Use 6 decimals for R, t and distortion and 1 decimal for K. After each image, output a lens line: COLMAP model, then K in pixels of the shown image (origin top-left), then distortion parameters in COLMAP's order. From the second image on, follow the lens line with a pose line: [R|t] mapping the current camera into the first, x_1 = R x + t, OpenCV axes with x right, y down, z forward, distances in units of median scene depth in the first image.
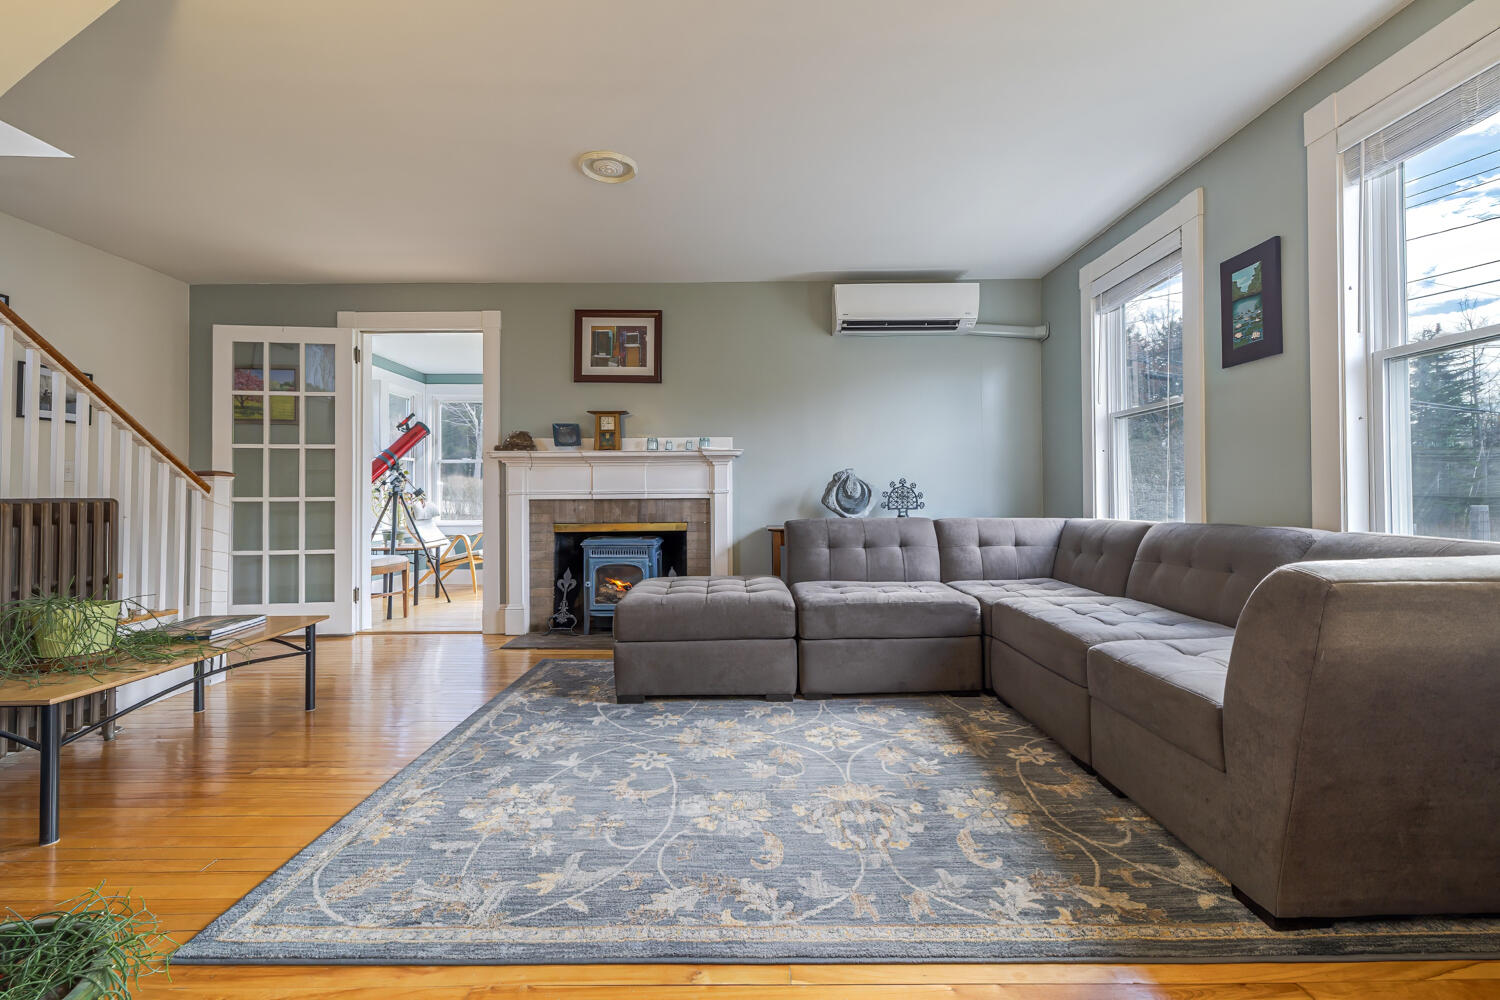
lens RADIAL K [[649.7, 0, 754.7], [0, 649.7, 488.4], [0, 0, 1]] dist [0.008316, -0.001276]
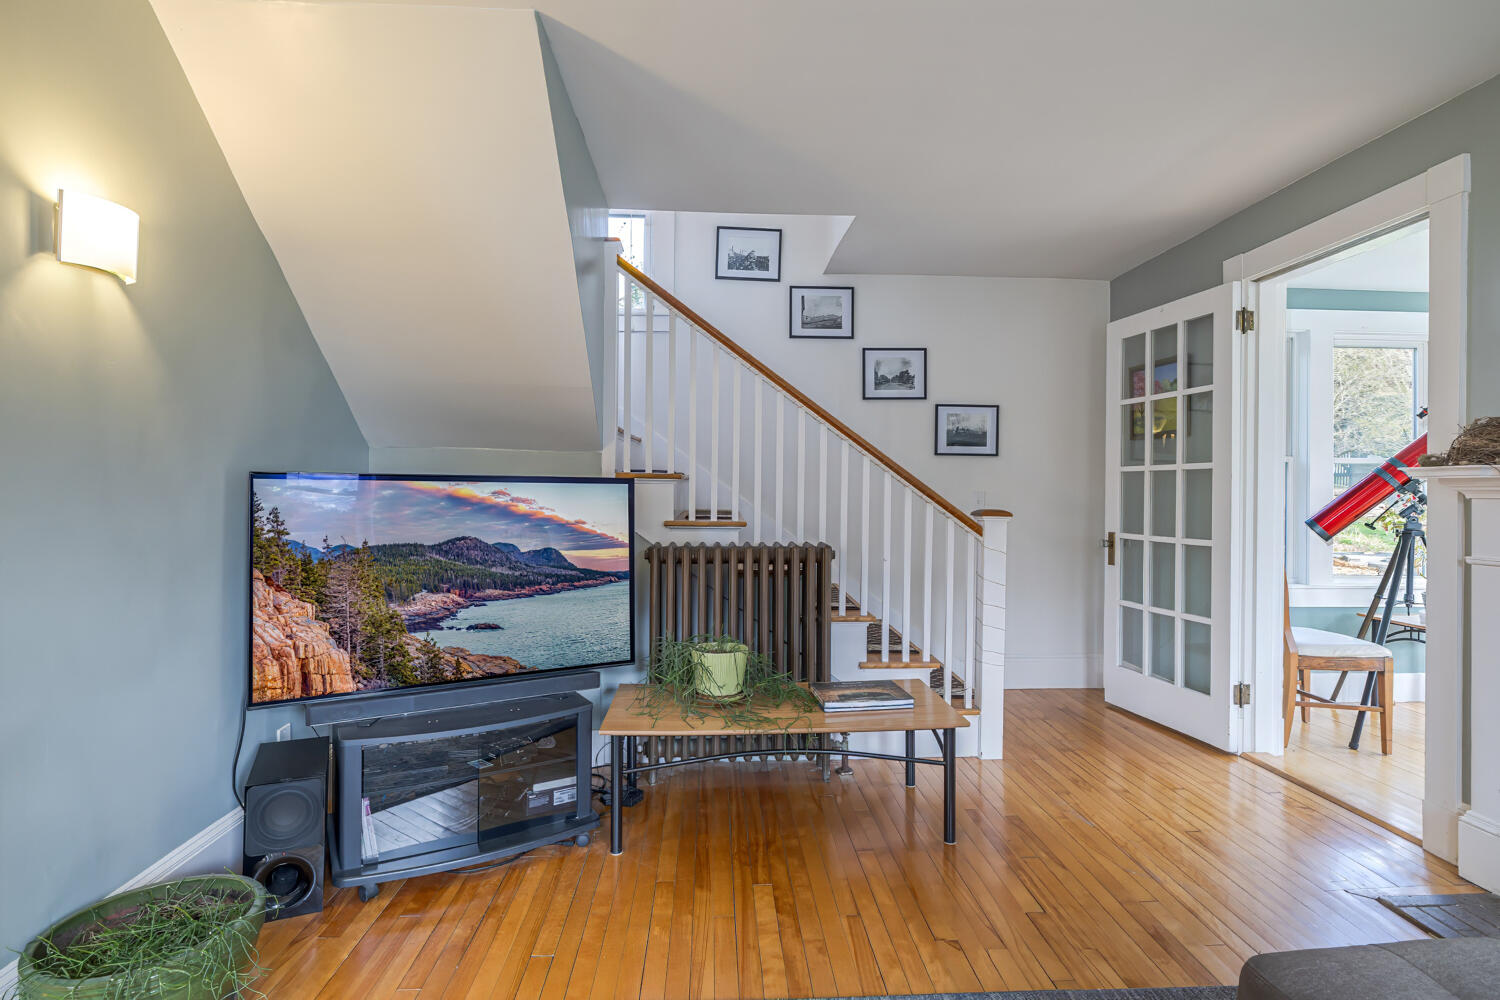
lens RADIAL K [[770.5, 0, 754.9], [0, 770.5, 493.0], [0, 0, 1]] dist [0.002080, 0.000677]
pose [[0.053328, 0.009113, -0.998535, 0.146404], [0.006527, 0.999934, 0.009475, -0.055597], [0.998556, -0.007022, 0.053265, 0.578307]]
